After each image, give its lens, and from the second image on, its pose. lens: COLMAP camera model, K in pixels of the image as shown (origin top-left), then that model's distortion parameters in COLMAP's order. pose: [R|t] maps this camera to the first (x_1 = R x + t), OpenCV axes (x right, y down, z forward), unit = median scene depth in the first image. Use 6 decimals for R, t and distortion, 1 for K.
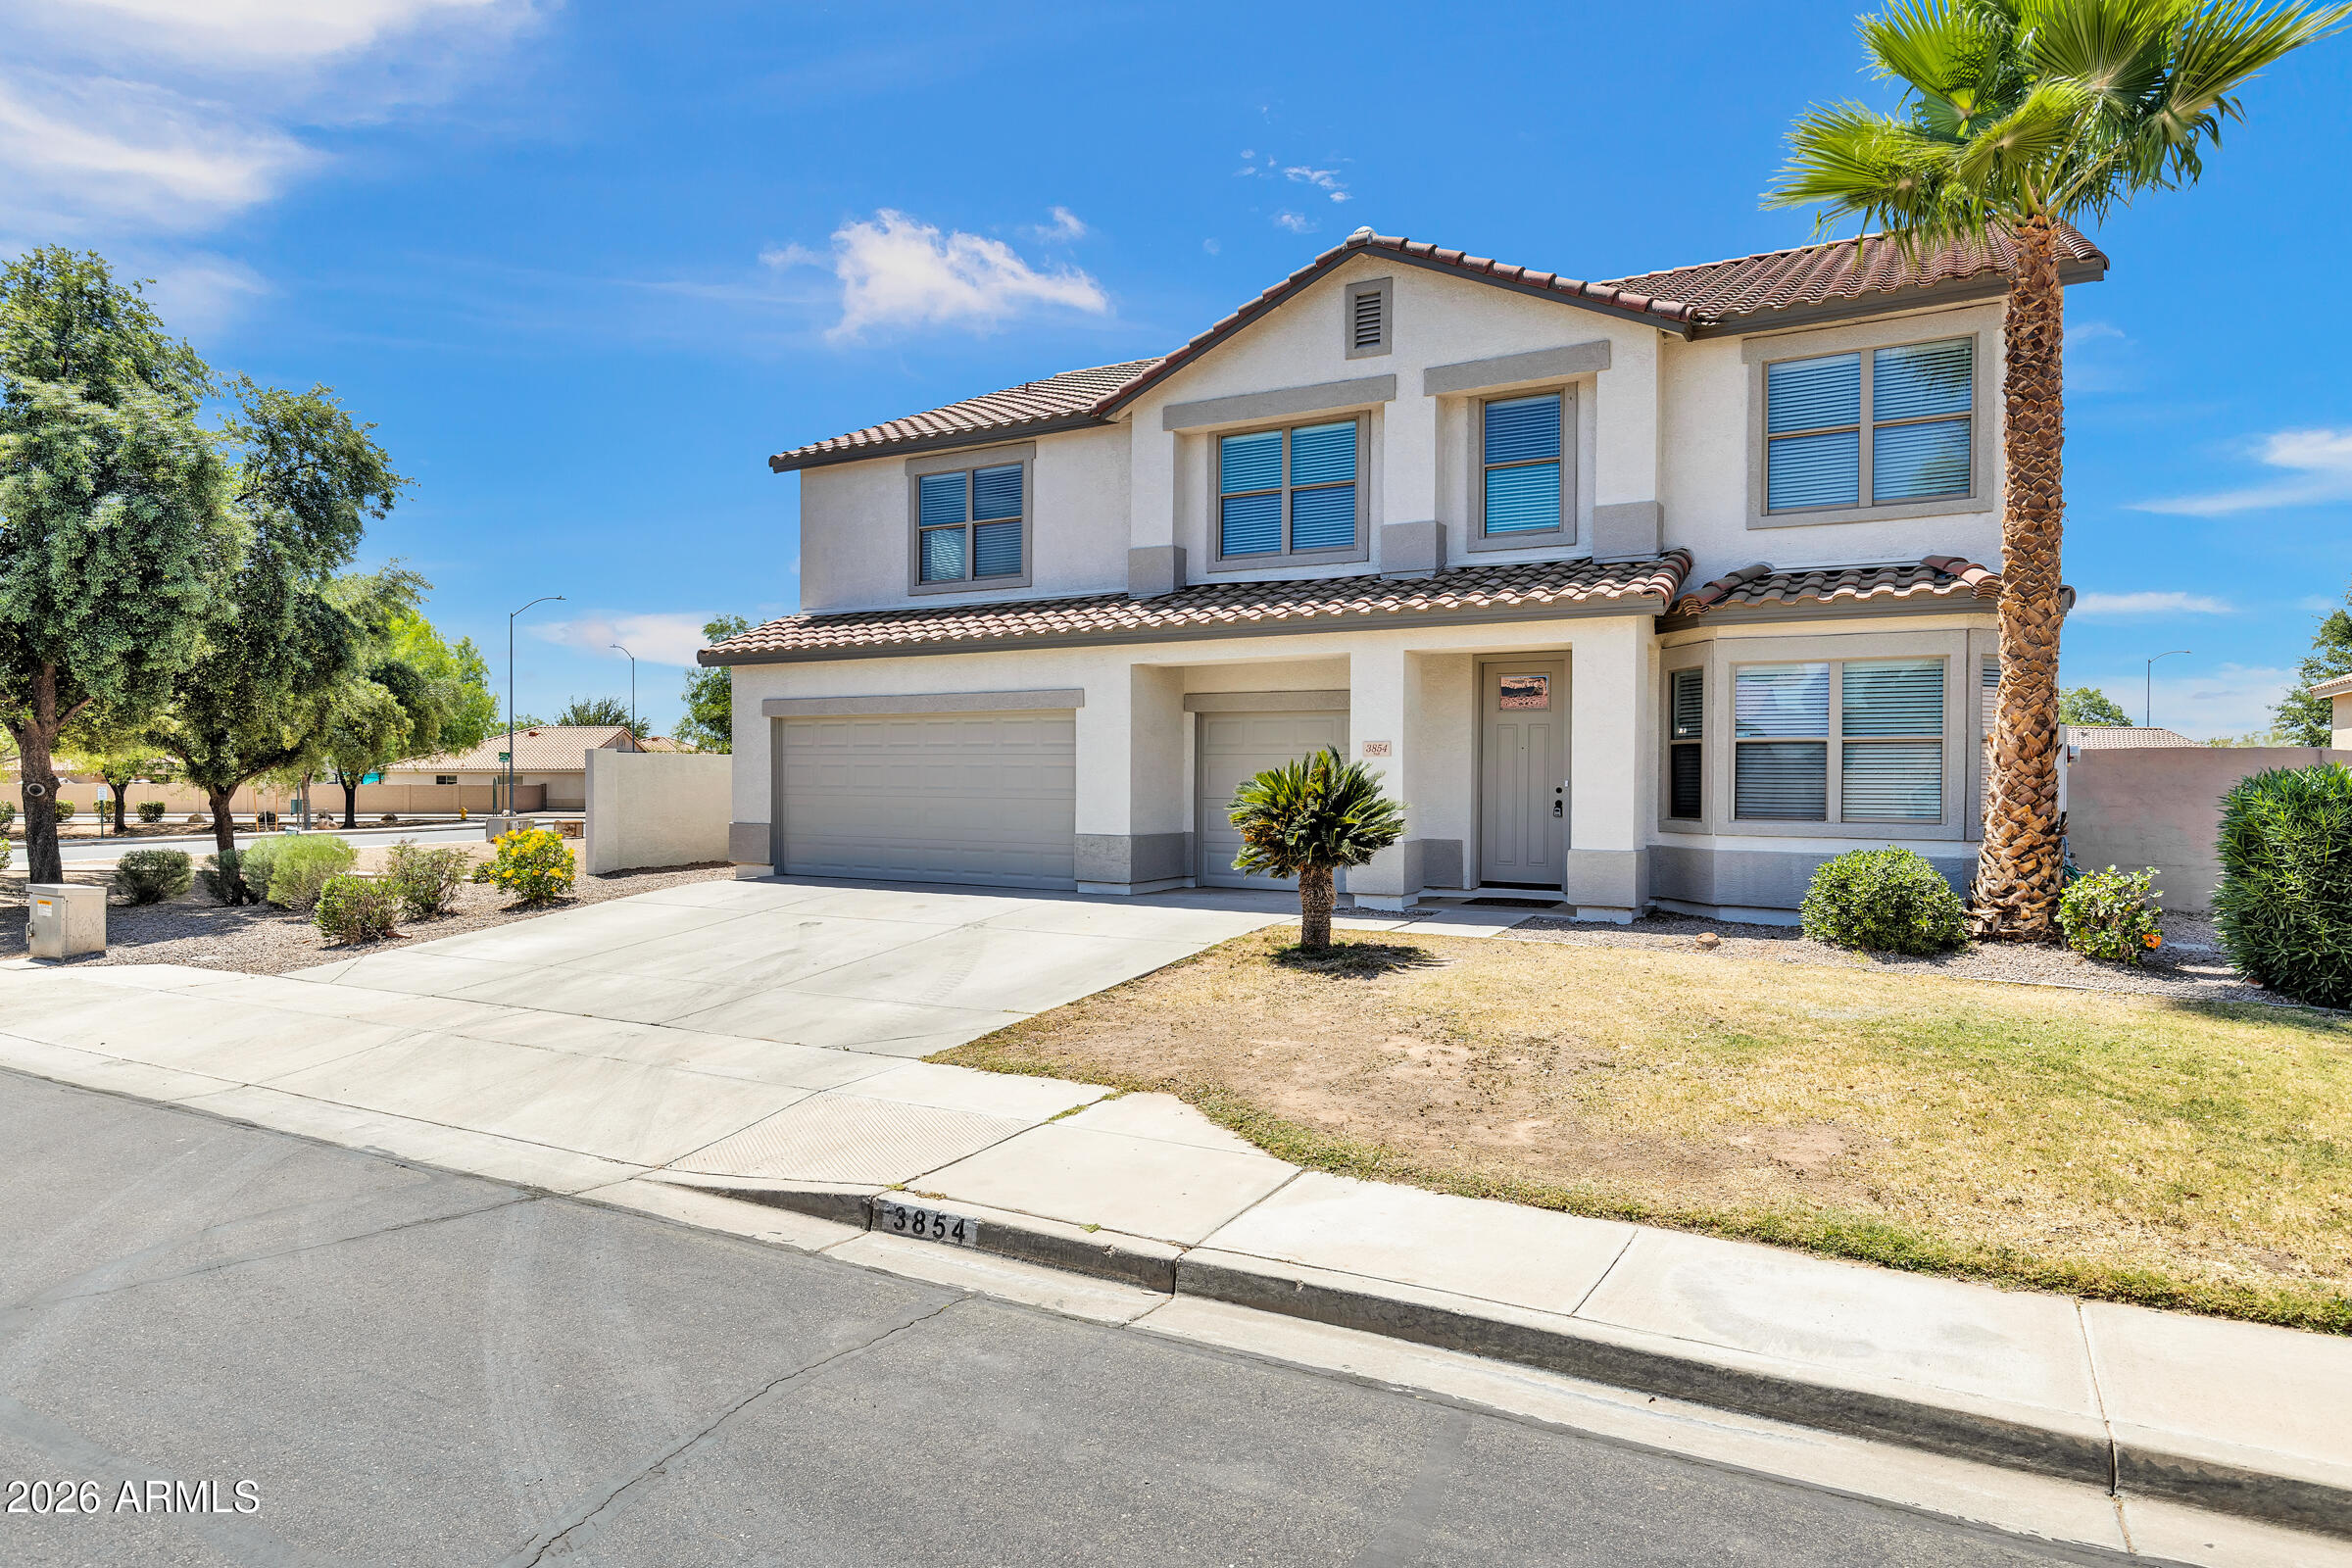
lens RADIAL K [[1351.8, 0, 1218.2], [0, 1351.8, 783.9], [0, 0, 1]] dist [0.002189, 0.000286]
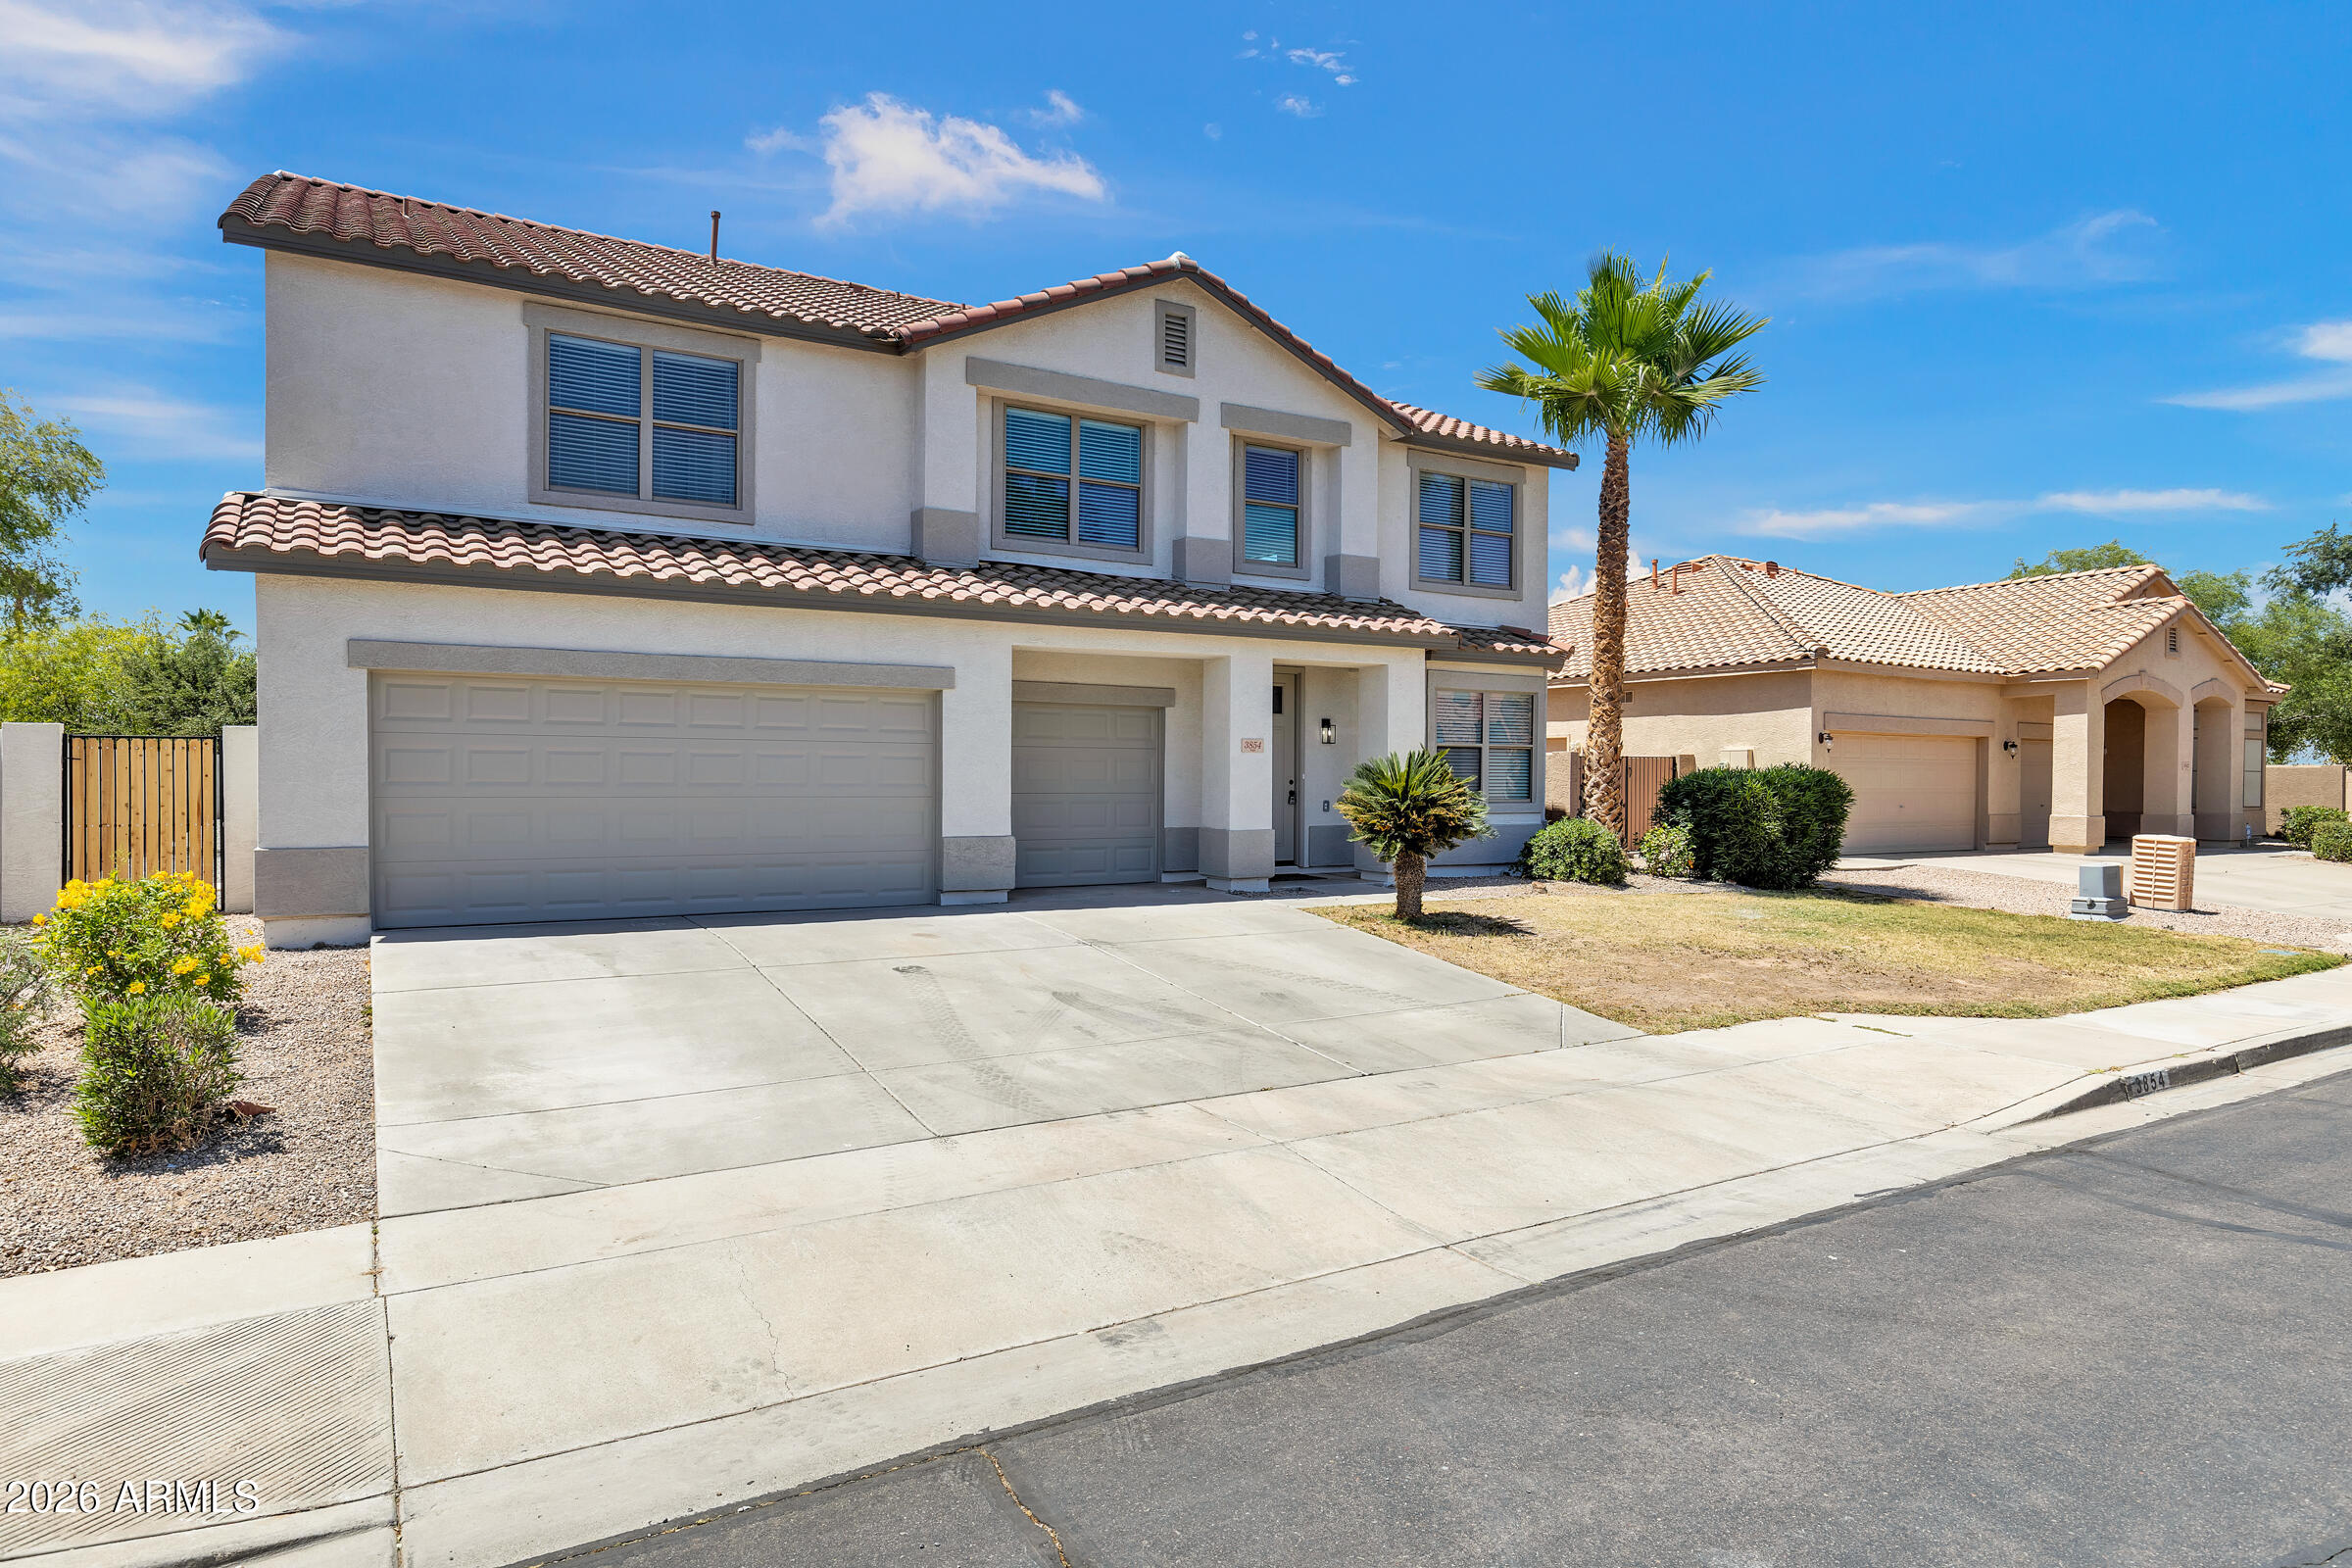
lens RADIAL K [[1351.8, 0, 1218.2], [0, 1351.8, 783.9], [0, 0, 1]] dist [0.002189, 0.000286]
pose [[0.497495, -0.008735, 0.867423, -0.769651], [-0.001132, 0.999942, 0.010718, -0.005994], [-0.867466, -0.006314, 0.497456, 0.426571]]
